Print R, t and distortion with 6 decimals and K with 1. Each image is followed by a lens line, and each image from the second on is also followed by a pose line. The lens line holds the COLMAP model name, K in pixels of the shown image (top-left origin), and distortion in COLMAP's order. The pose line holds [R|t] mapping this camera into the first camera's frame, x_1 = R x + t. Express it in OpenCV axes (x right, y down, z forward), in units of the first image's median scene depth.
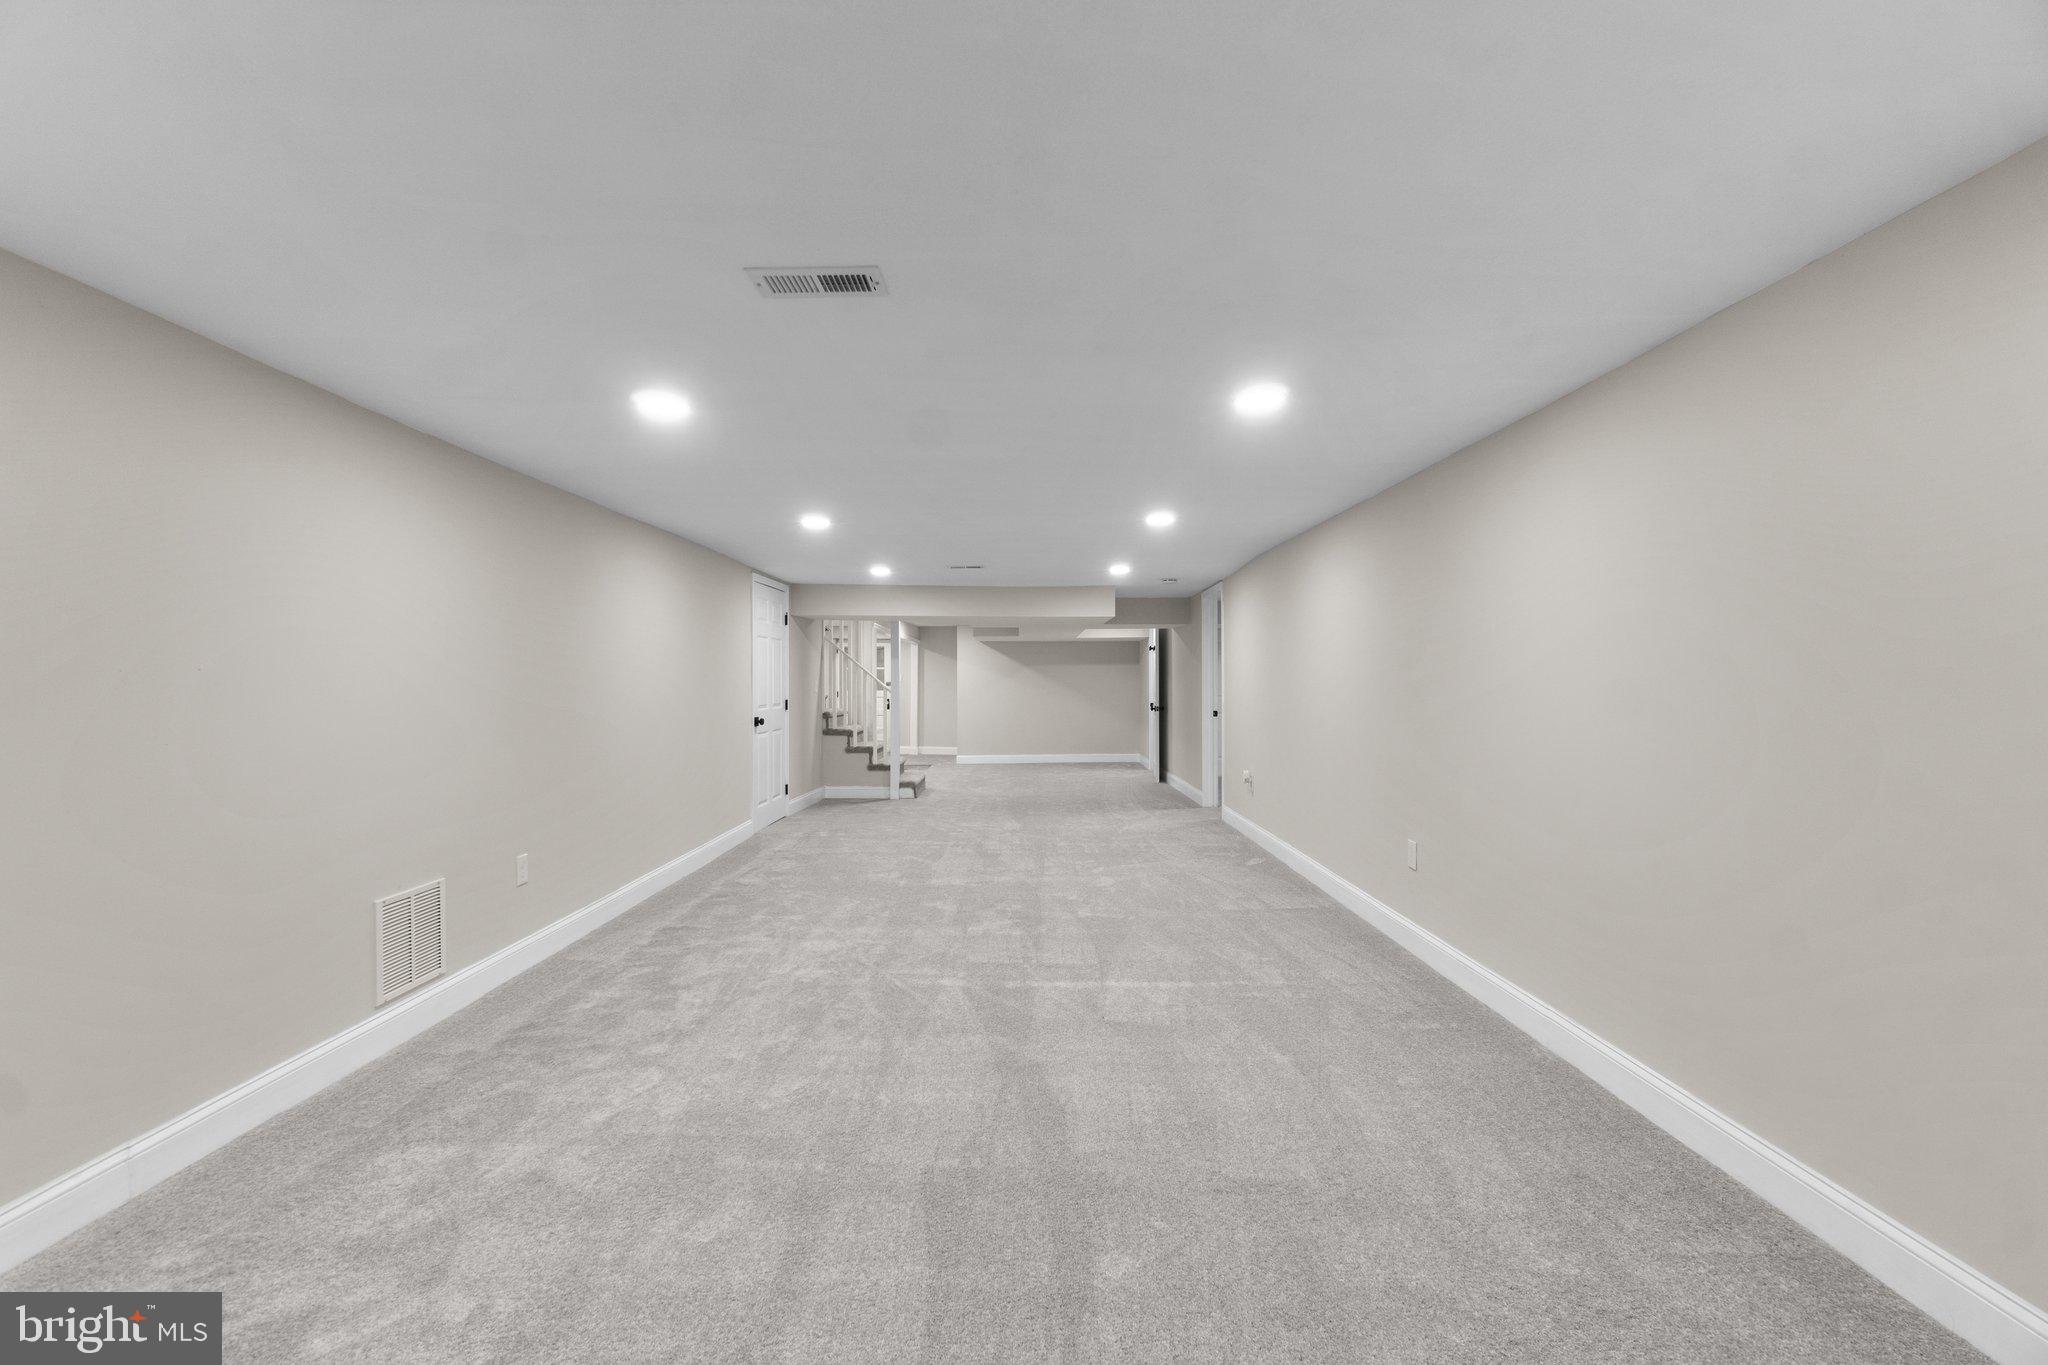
lens RADIAL K [[879.1, 0, 1018.0], [0, 879.1, 677.5], [0, 0, 1]] dist [-0.000273, 0.000432]
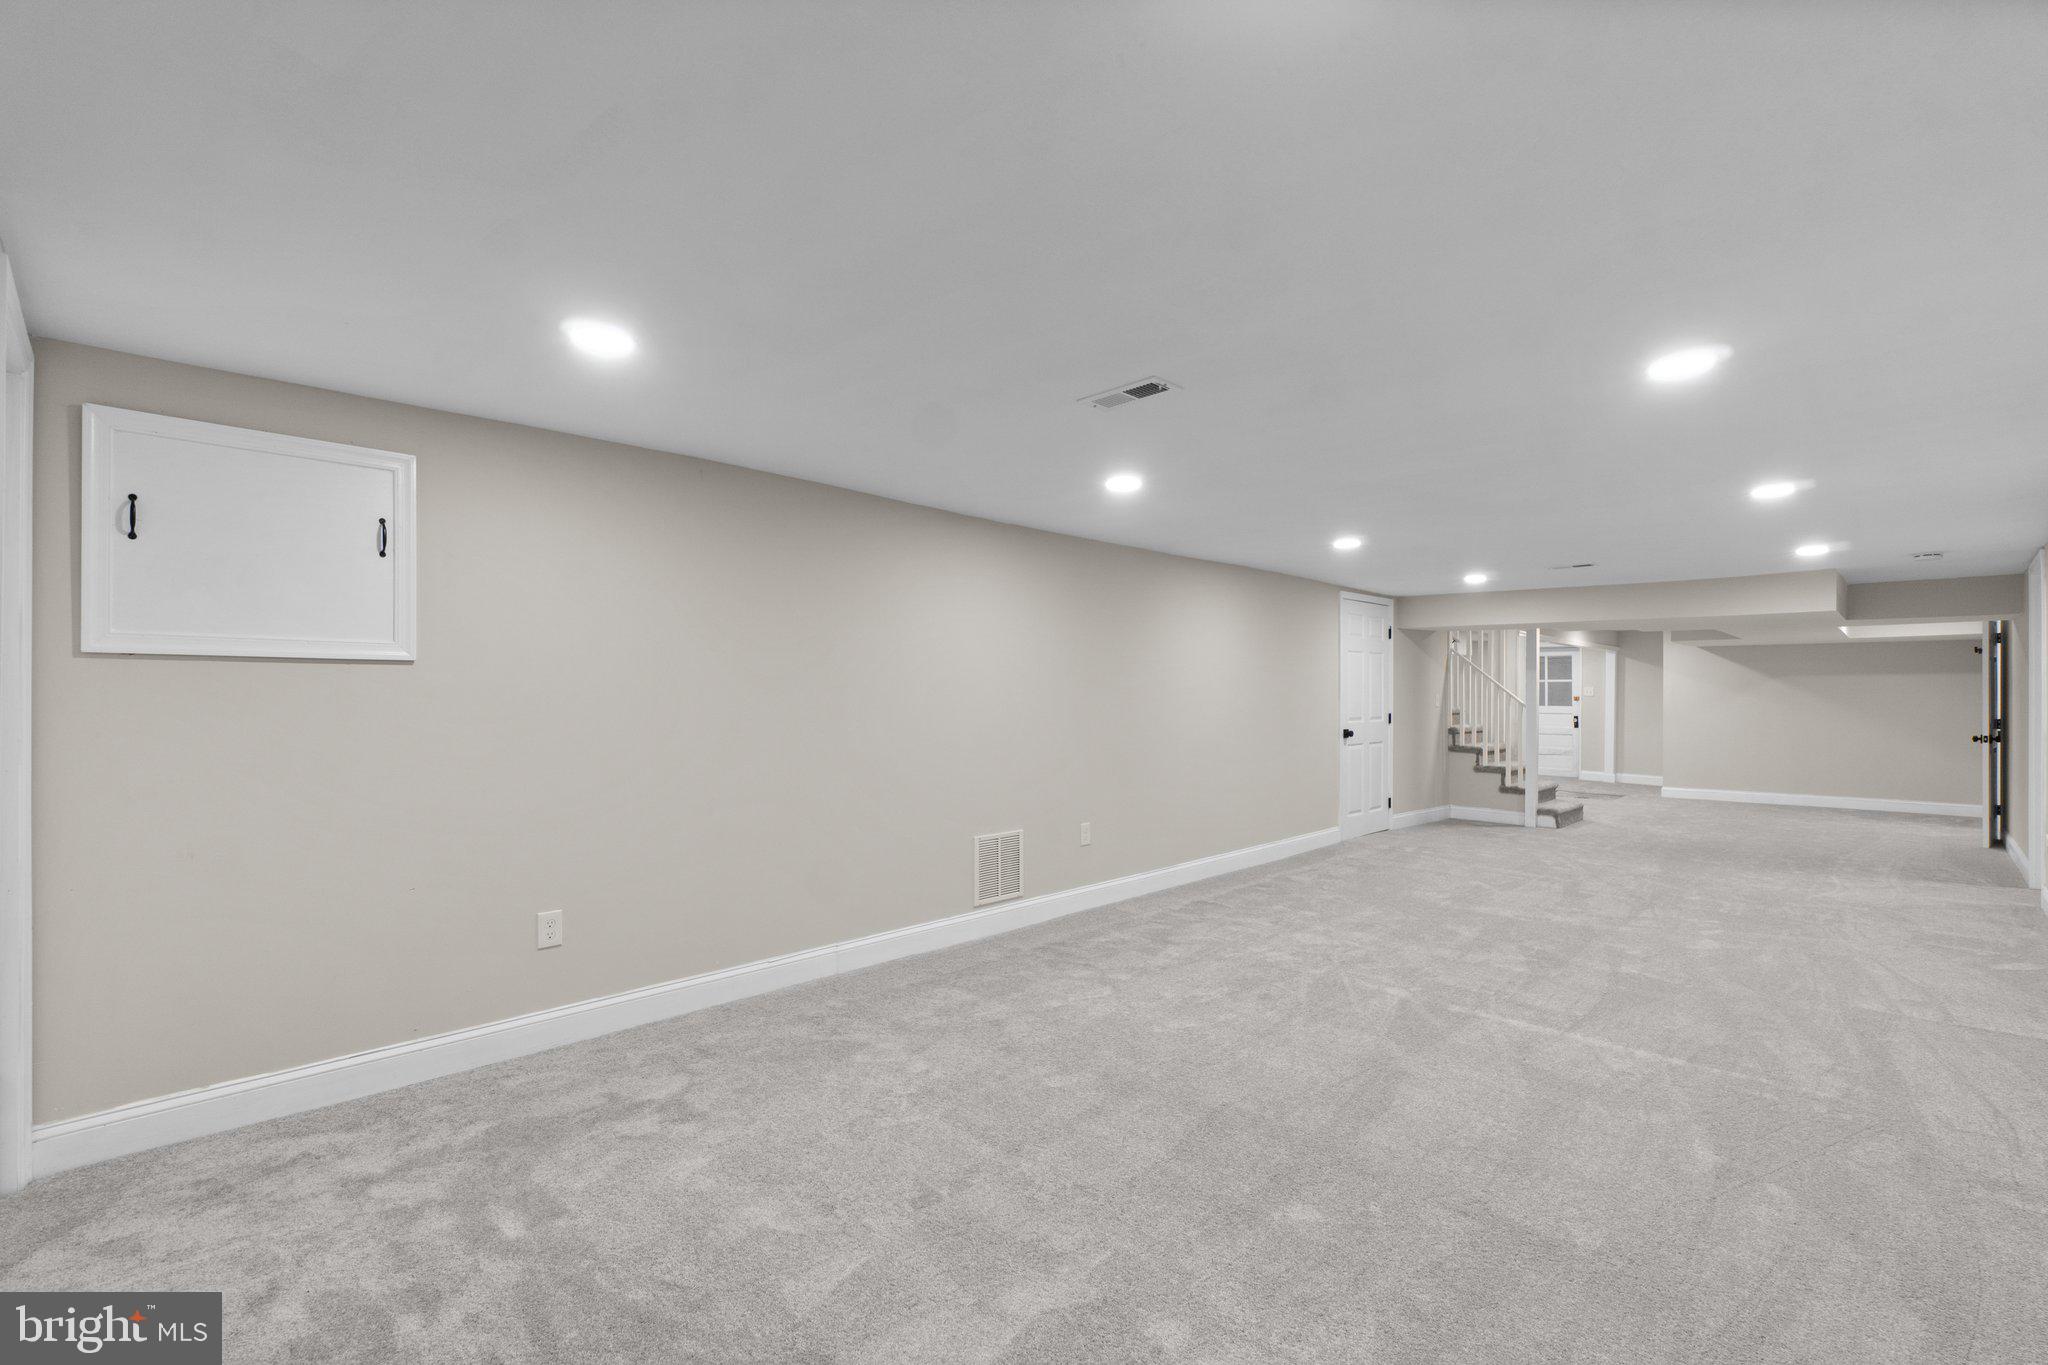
lens RADIAL K [[879.1, 0, 1018.0], [0, 879.1, 677.5], [0, 0, 1]] dist [-0.000273, 0.000432]
pose [[0.718168, -0.006459, -0.695840, 0.269540], [-0.003773, 0.999906, -0.013175, -0.001508], [0.695859, 0.012087, 0.718076, -0.031834]]
